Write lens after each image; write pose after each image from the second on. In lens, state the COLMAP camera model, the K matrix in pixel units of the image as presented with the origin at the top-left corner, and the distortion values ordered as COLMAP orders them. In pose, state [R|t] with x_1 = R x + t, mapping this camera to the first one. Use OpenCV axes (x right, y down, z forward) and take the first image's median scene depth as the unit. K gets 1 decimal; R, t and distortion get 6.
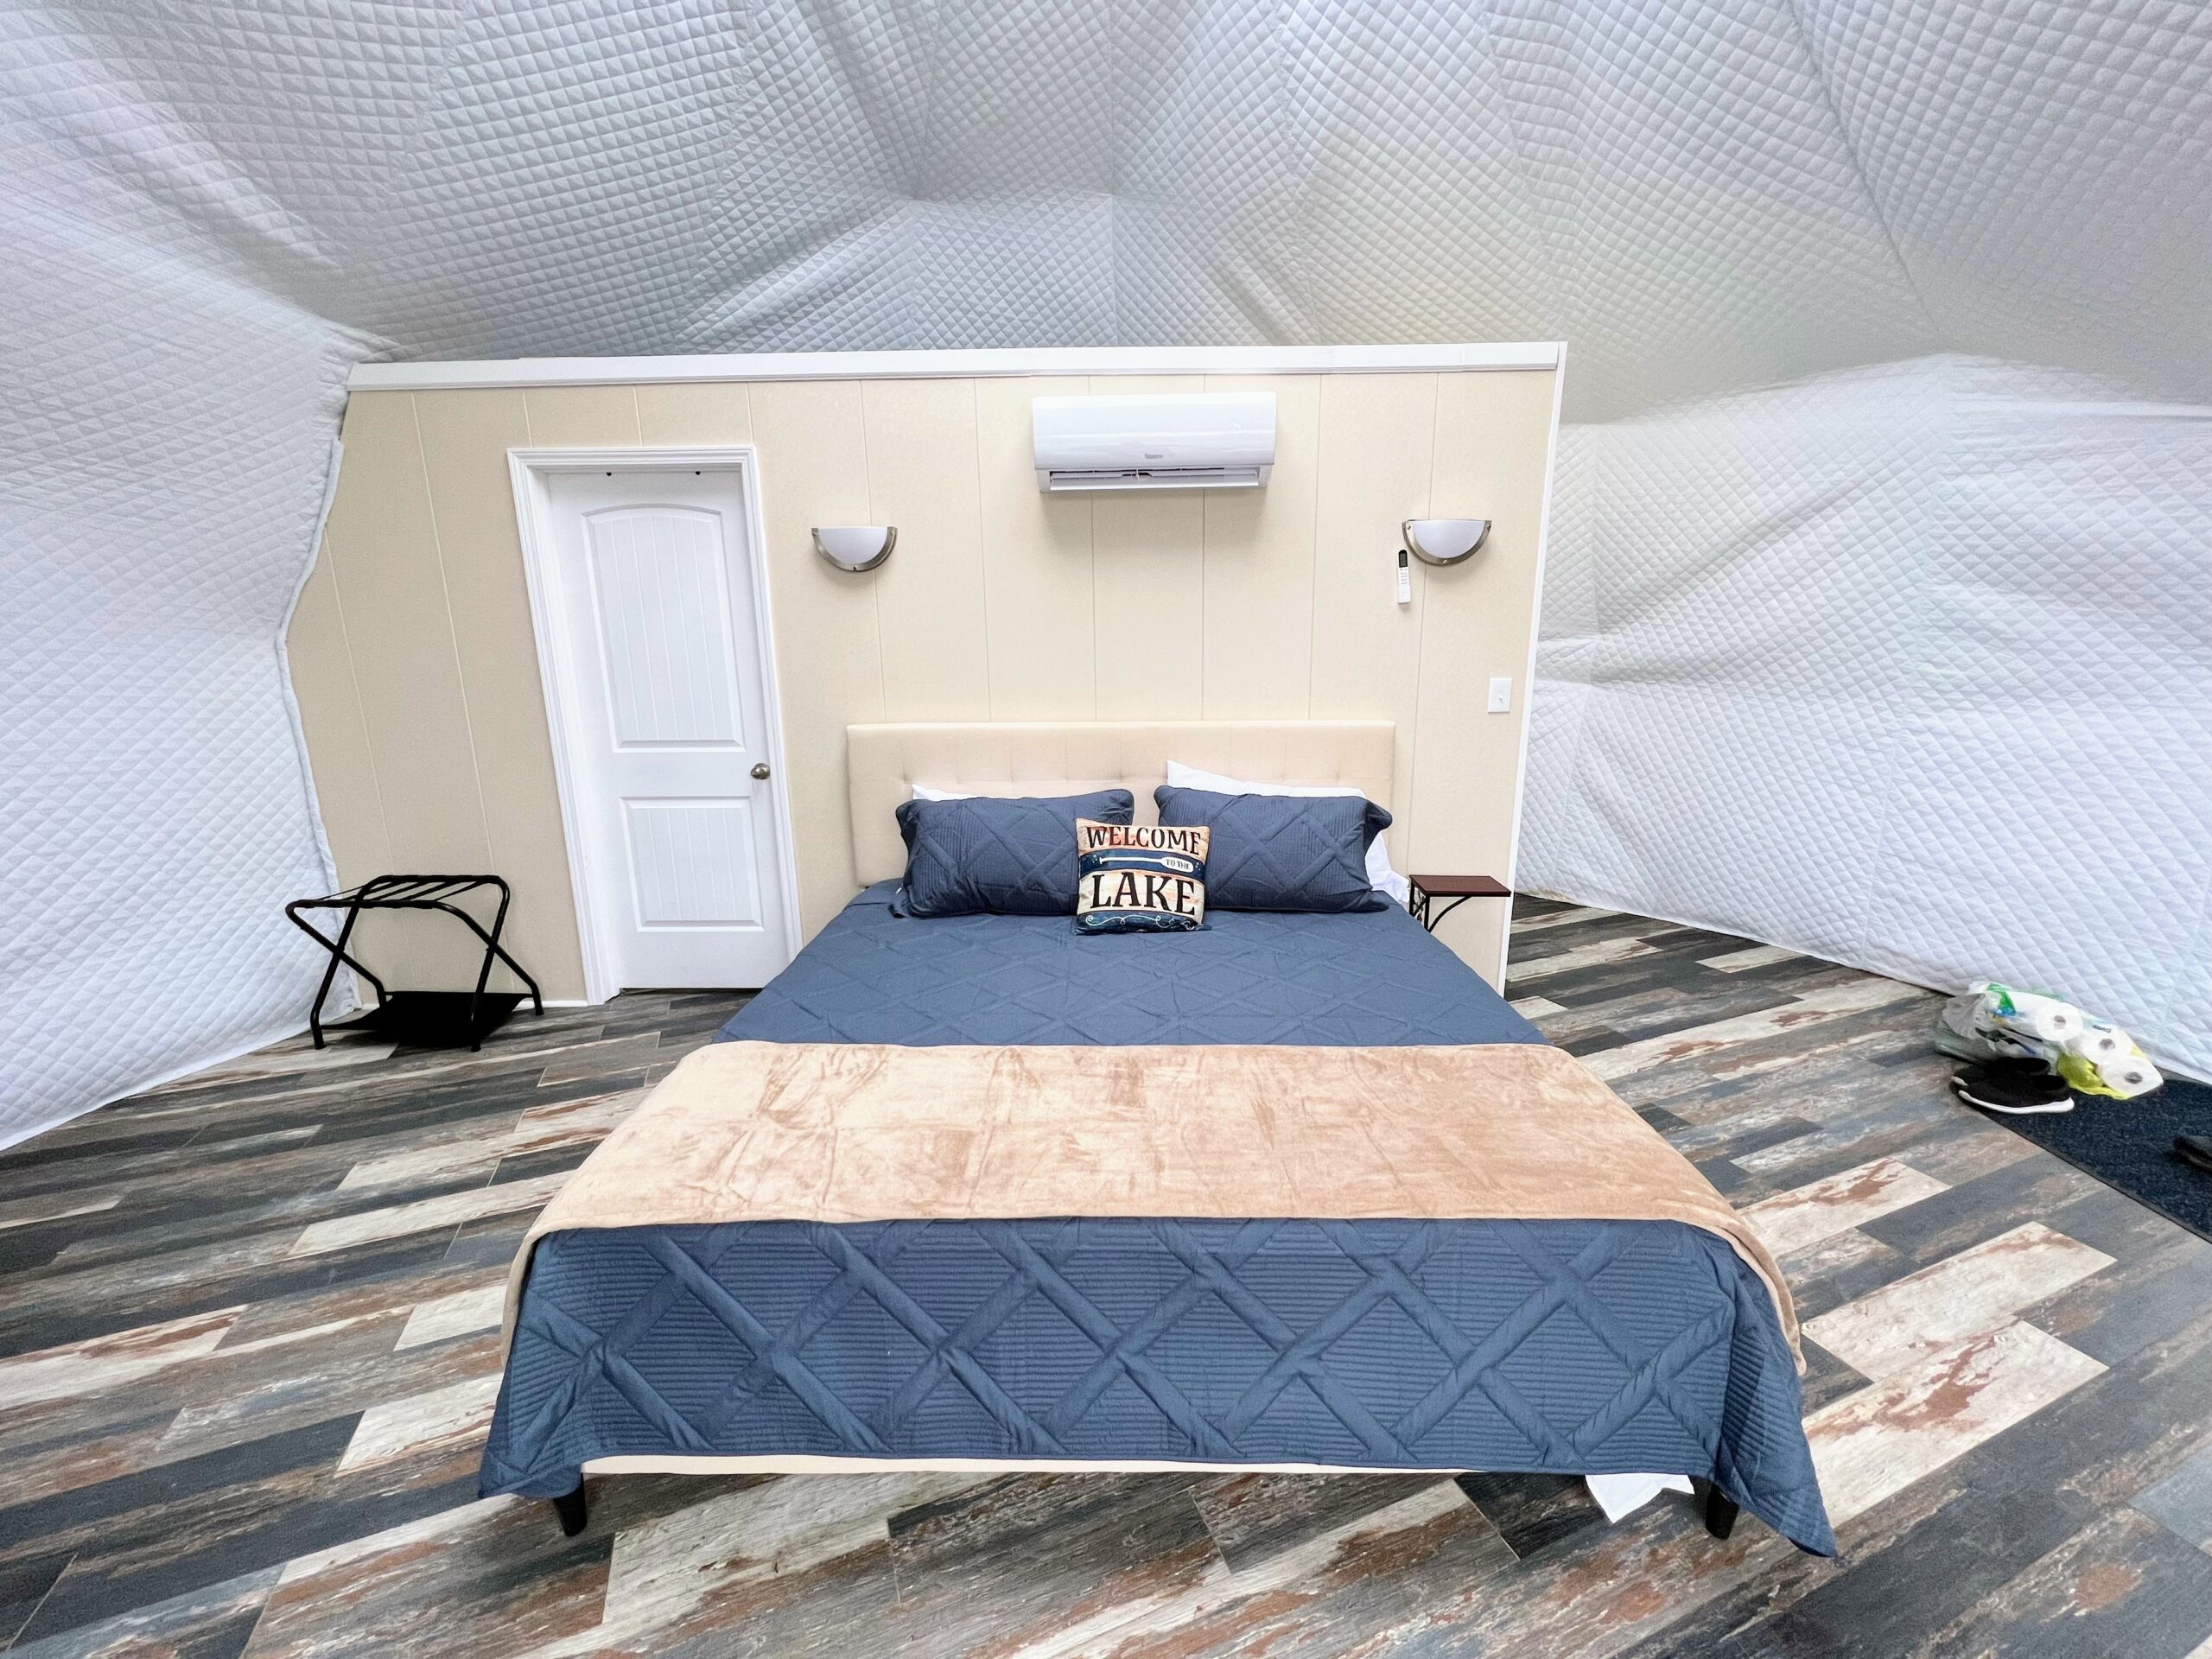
lens RADIAL K [[888.0, 0, 1107.2], [0, 888.0, 826.4], [0, 0, 1]] dist [-0.001559, 0.001687]
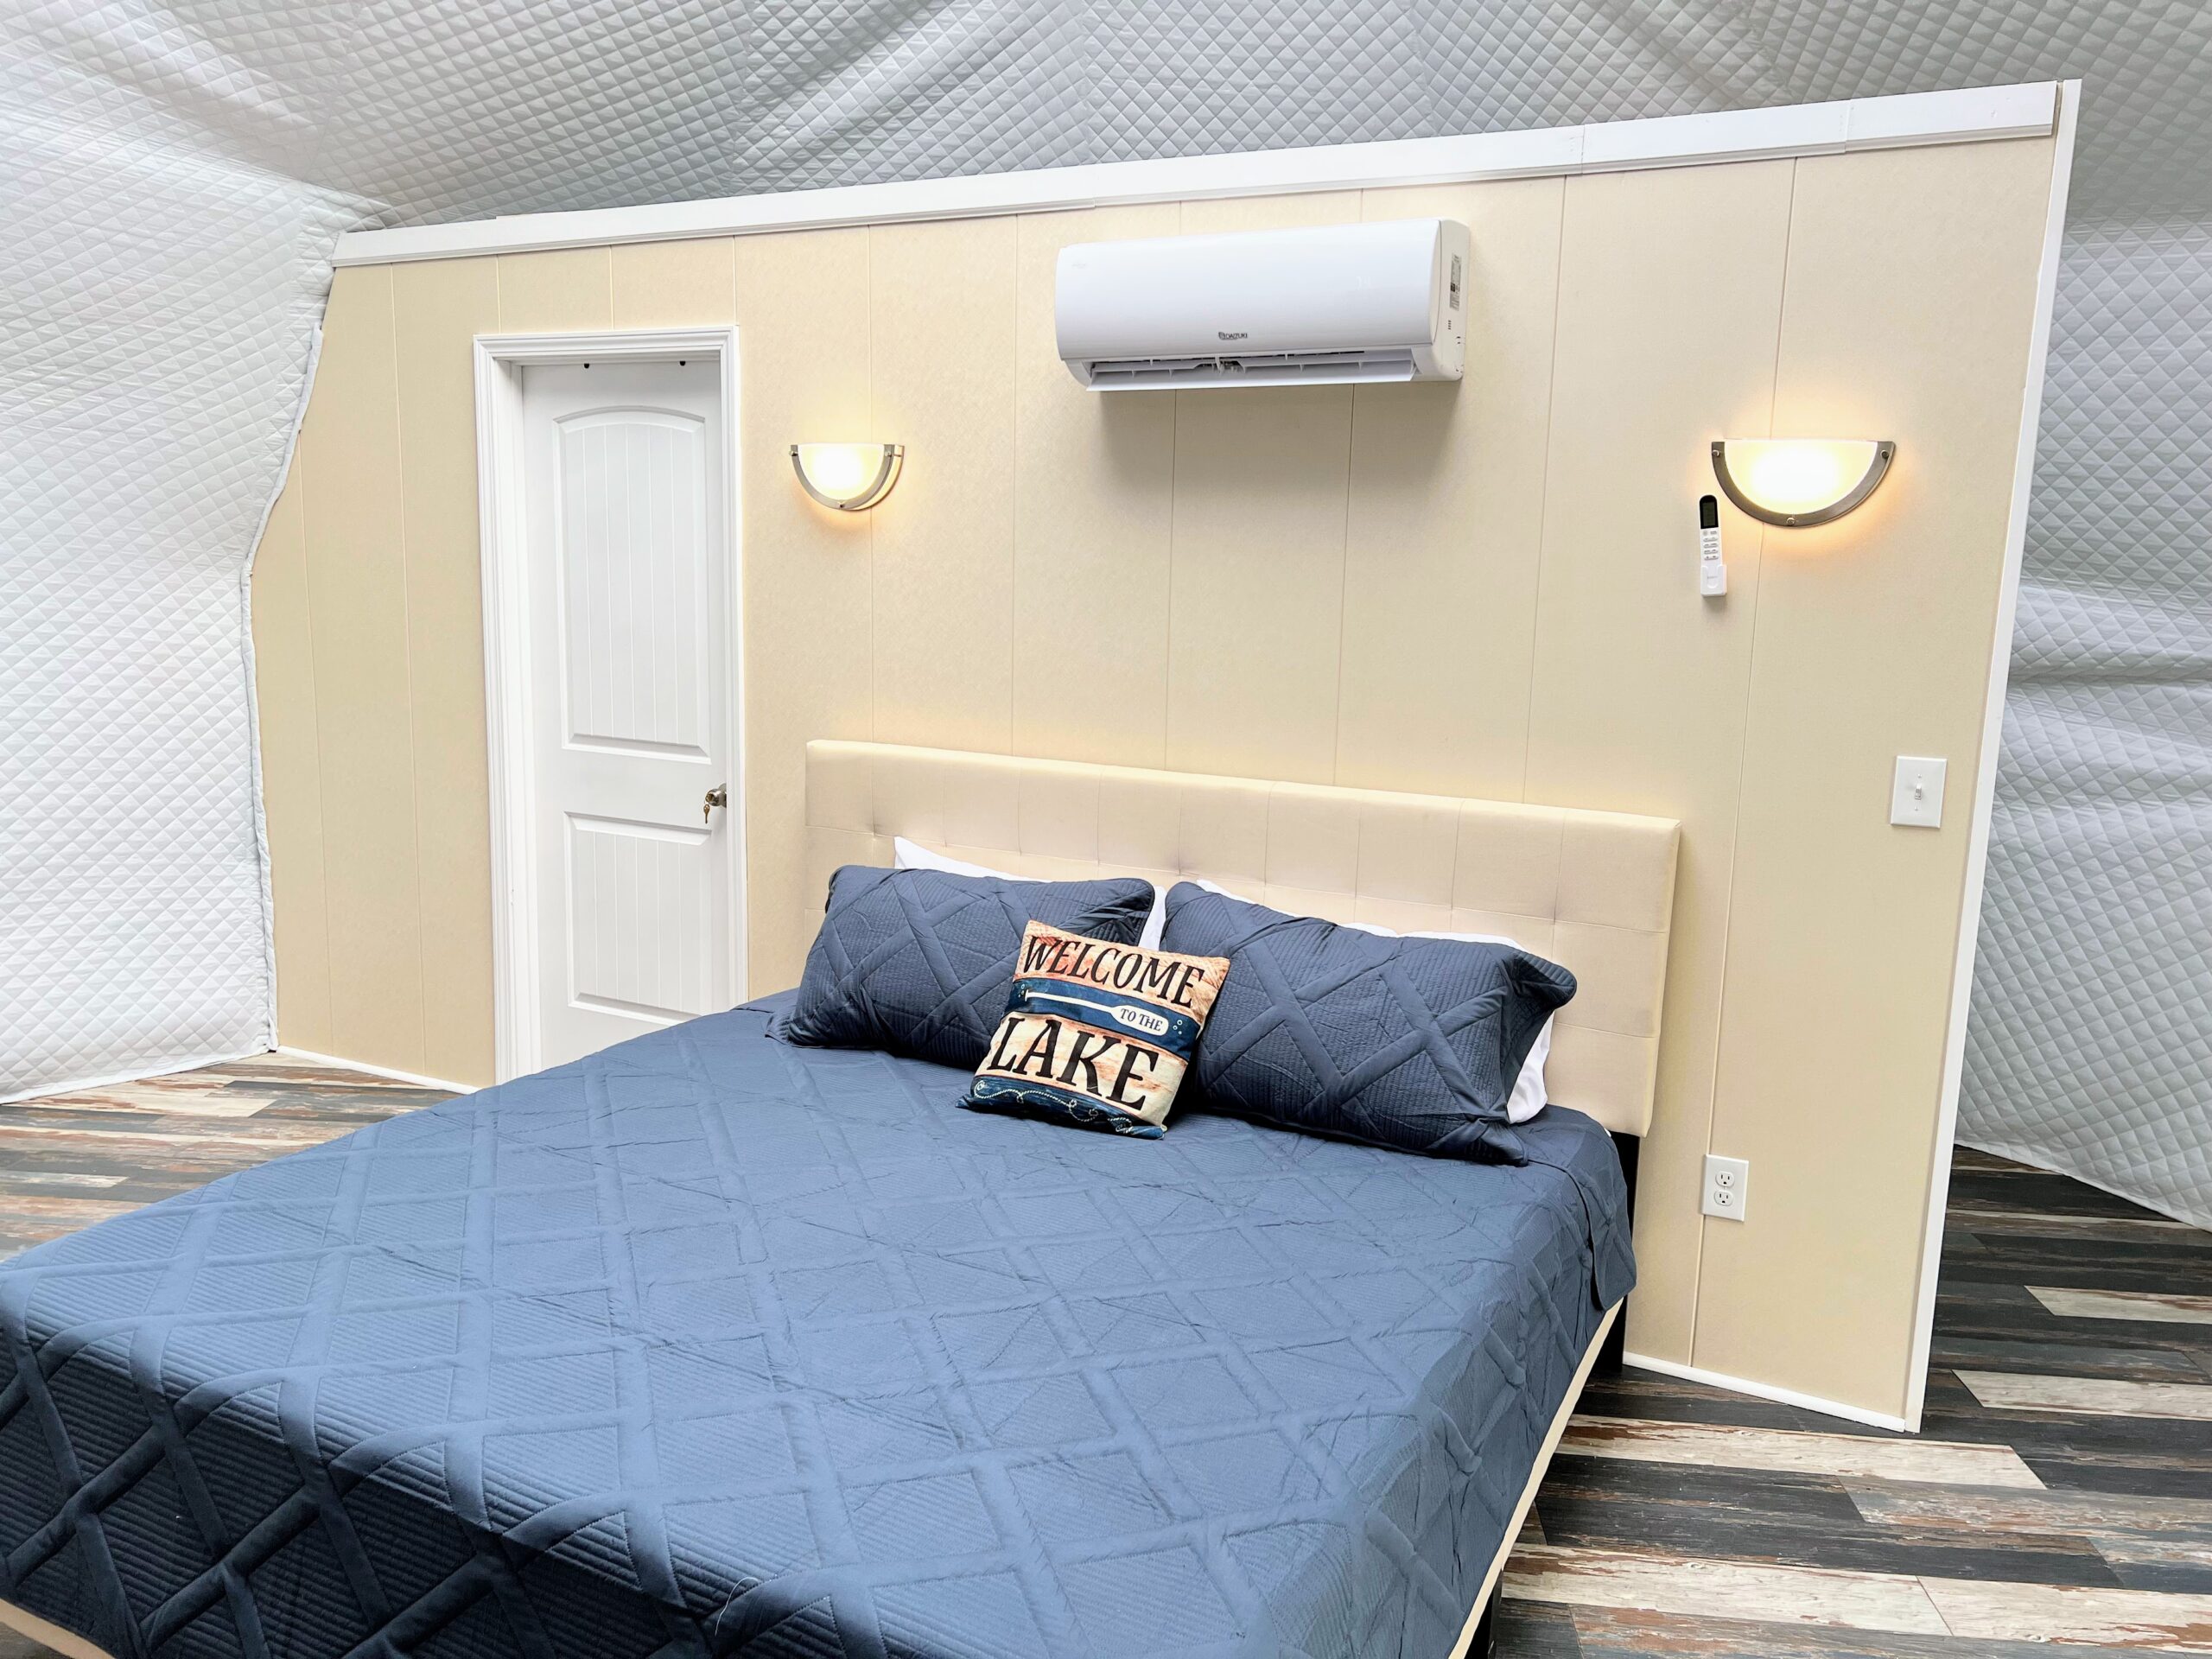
lens RADIAL K [[1676.1, 0, 1112.7], [0, 1676.1, 826.8], [0, 0, 1]] dist [0.046067, -0.037245]
pose [[0.894593, 0.107264, -0.433819, 0.469997], [-0.133509, 0.990582, -0.030386, -0.042901], [0.426473, 0.085102, 0.900488, -0.020727]]
